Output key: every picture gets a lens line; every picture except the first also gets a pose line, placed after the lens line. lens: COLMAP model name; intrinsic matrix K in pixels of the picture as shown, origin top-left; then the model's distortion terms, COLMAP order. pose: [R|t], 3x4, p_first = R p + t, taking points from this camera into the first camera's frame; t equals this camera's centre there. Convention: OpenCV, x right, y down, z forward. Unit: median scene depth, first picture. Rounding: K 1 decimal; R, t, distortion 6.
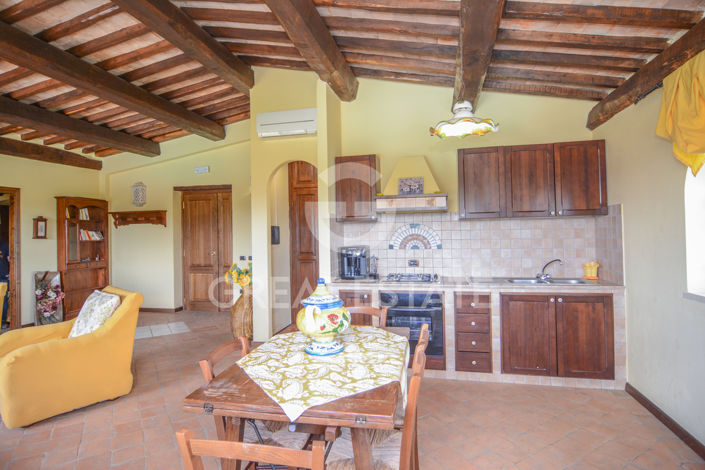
lens RADIAL K [[379.5, 0, 351.8], [0, 379.5, 231.8], [0, 0, 1]] dist [-0.014785, -0.001997]
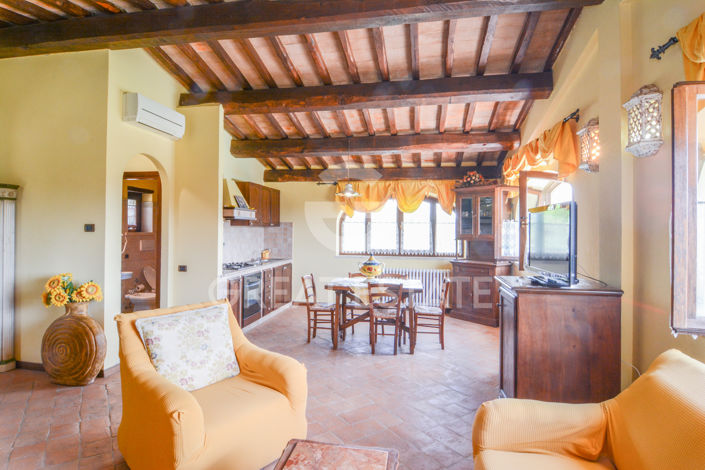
lens RADIAL K [[379.5, 0, 354.7], [0, 379.5, 230.8], [0, 0, 1]] dist [-0.014785, -0.001997]
pose [[-0.065582, 0.019749, 0.997652, -1.243530], [-0.004070, 0.999791, -0.020059, 0.016129], [-0.997839, -0.005376, -0.065488, 0.619450]]
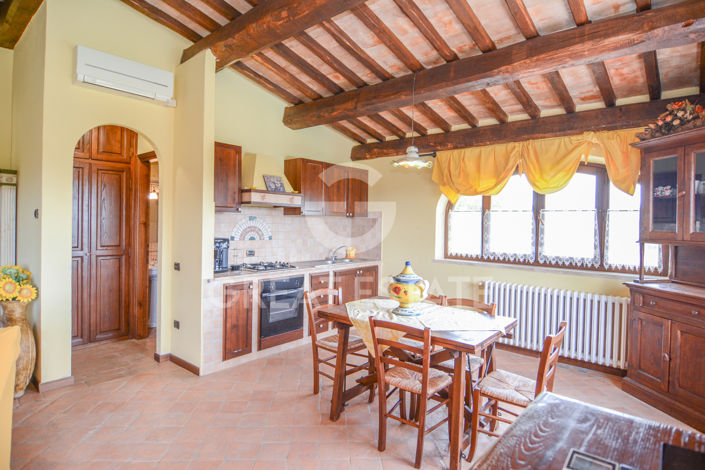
lens RADIAL K [[379.5, 0, 349.5], [0, 379.5, 233.2], [0, 0, 1]] dist [-0.014785, -0.001997]
pose [[0.460551, 0.004167, 0.887624, -0.687551], [-0.026237, 0.999616, 0.008920, 0.009447], [-0.887246, -0.027397, 0.460483, 0.271740]]
